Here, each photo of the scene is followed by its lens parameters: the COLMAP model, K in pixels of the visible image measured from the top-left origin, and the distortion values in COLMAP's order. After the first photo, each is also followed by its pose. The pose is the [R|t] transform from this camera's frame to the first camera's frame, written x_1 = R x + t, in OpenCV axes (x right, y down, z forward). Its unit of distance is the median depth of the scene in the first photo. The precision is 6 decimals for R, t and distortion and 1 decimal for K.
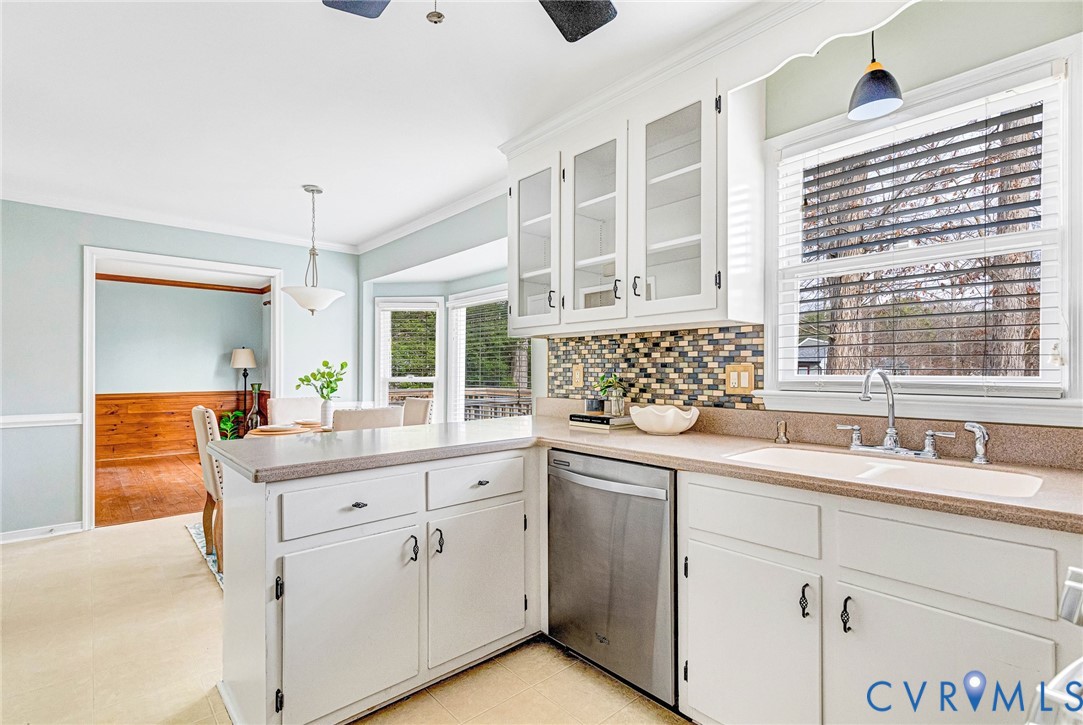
lens RADIAL K [[512.8, 0, 542.6], [0, 512.8, 369.6], [0, 0, 1]] dist [0.007130, -0.000845]
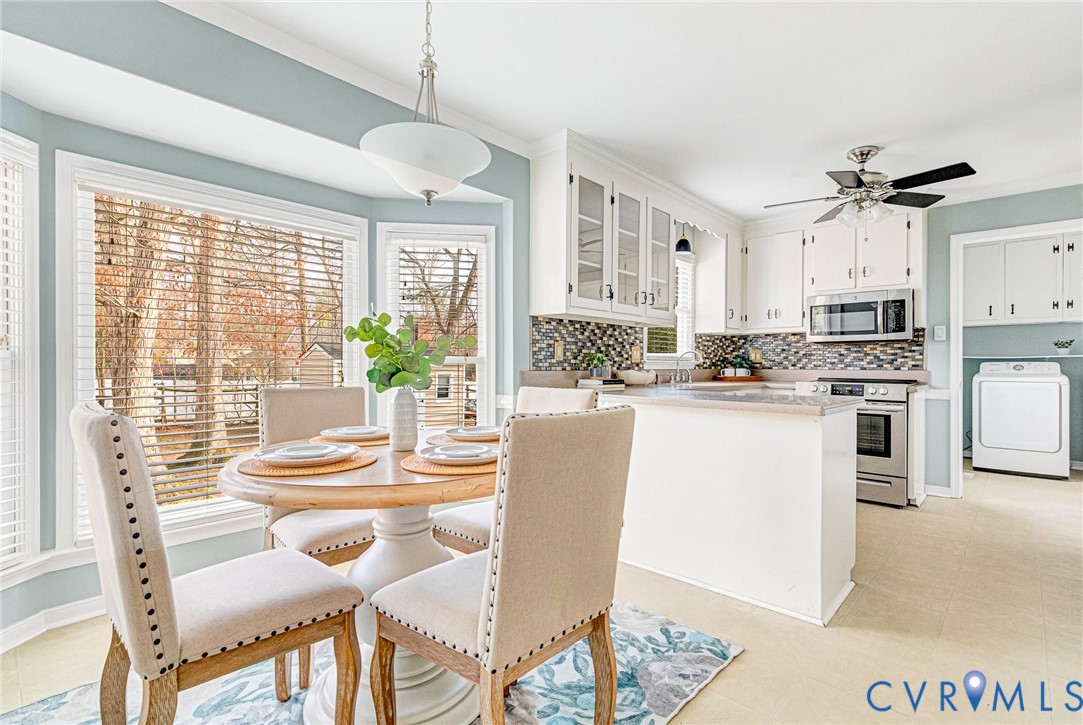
lens RADIAL K [[508.0, 0, 543.1], [0, 508.0, 364.8], [0, 0, 1]] dist [0.003352, 0.000229]
pose [[-0.091904, -0.001580, 0.995767, -1.330658], [-0.007287, 0.999973, 0.000914, 0.051760], [-0.995741, -0.007172, -0.091913, 1.370338]]
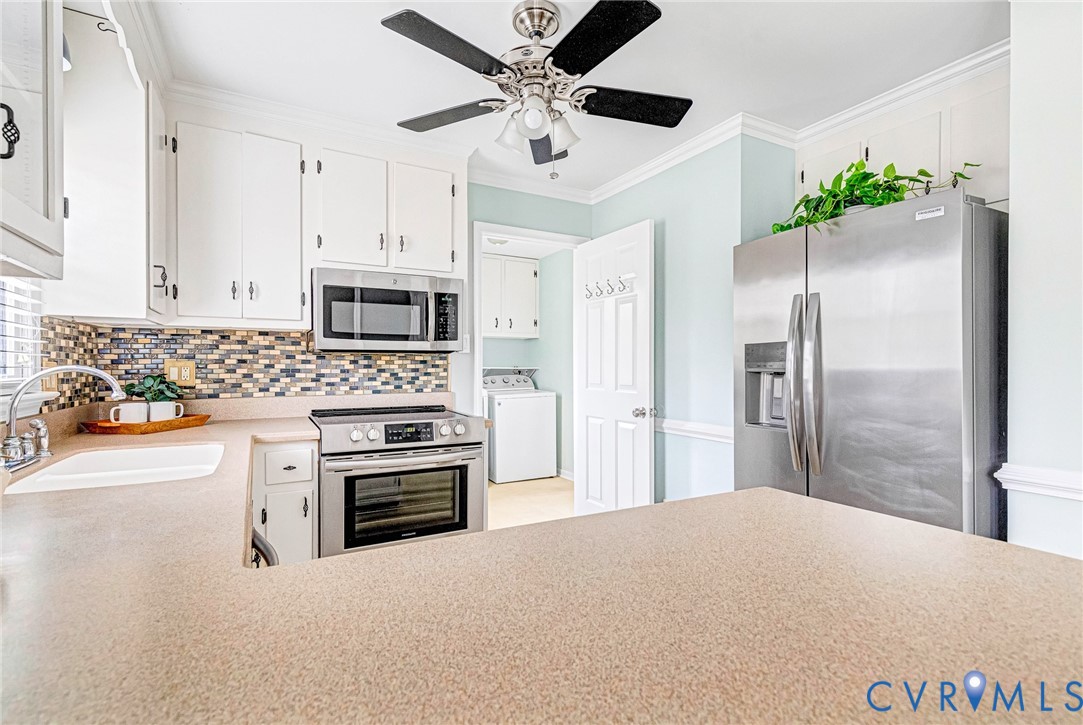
lens RADIAL K [[508.0, 0, 543.1], [0, 508.0, 364.8], [0, 0, 1]] dist [0.003352, 0.000229]
pose [[-0.975266, 0.002600, 0.221018, -0.235394], [0.001222, 0.999979, -0.006371, 0.001500], [-0.221030, -0.005944, -0.975249, 1.136018]]
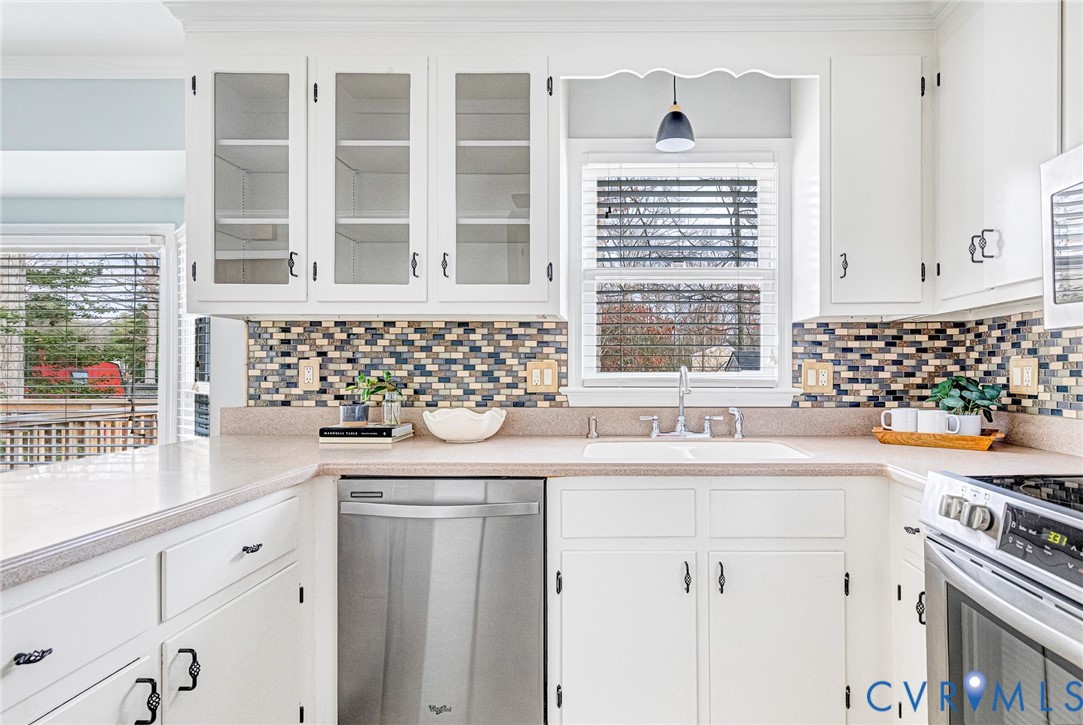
lens RADIAL K [[538.2, 0, 618.1], [0, 538.2, 370.3], [0, 0, 1]] dist [0.005543, 0.000463]
pose [[0.665775, 0.001009, 0.746152, -0.251174], [-0.003332, 0.999993, 0.001621, 0.003933], [-0.746145, -0.003565, 0.665774, 0.195788]]
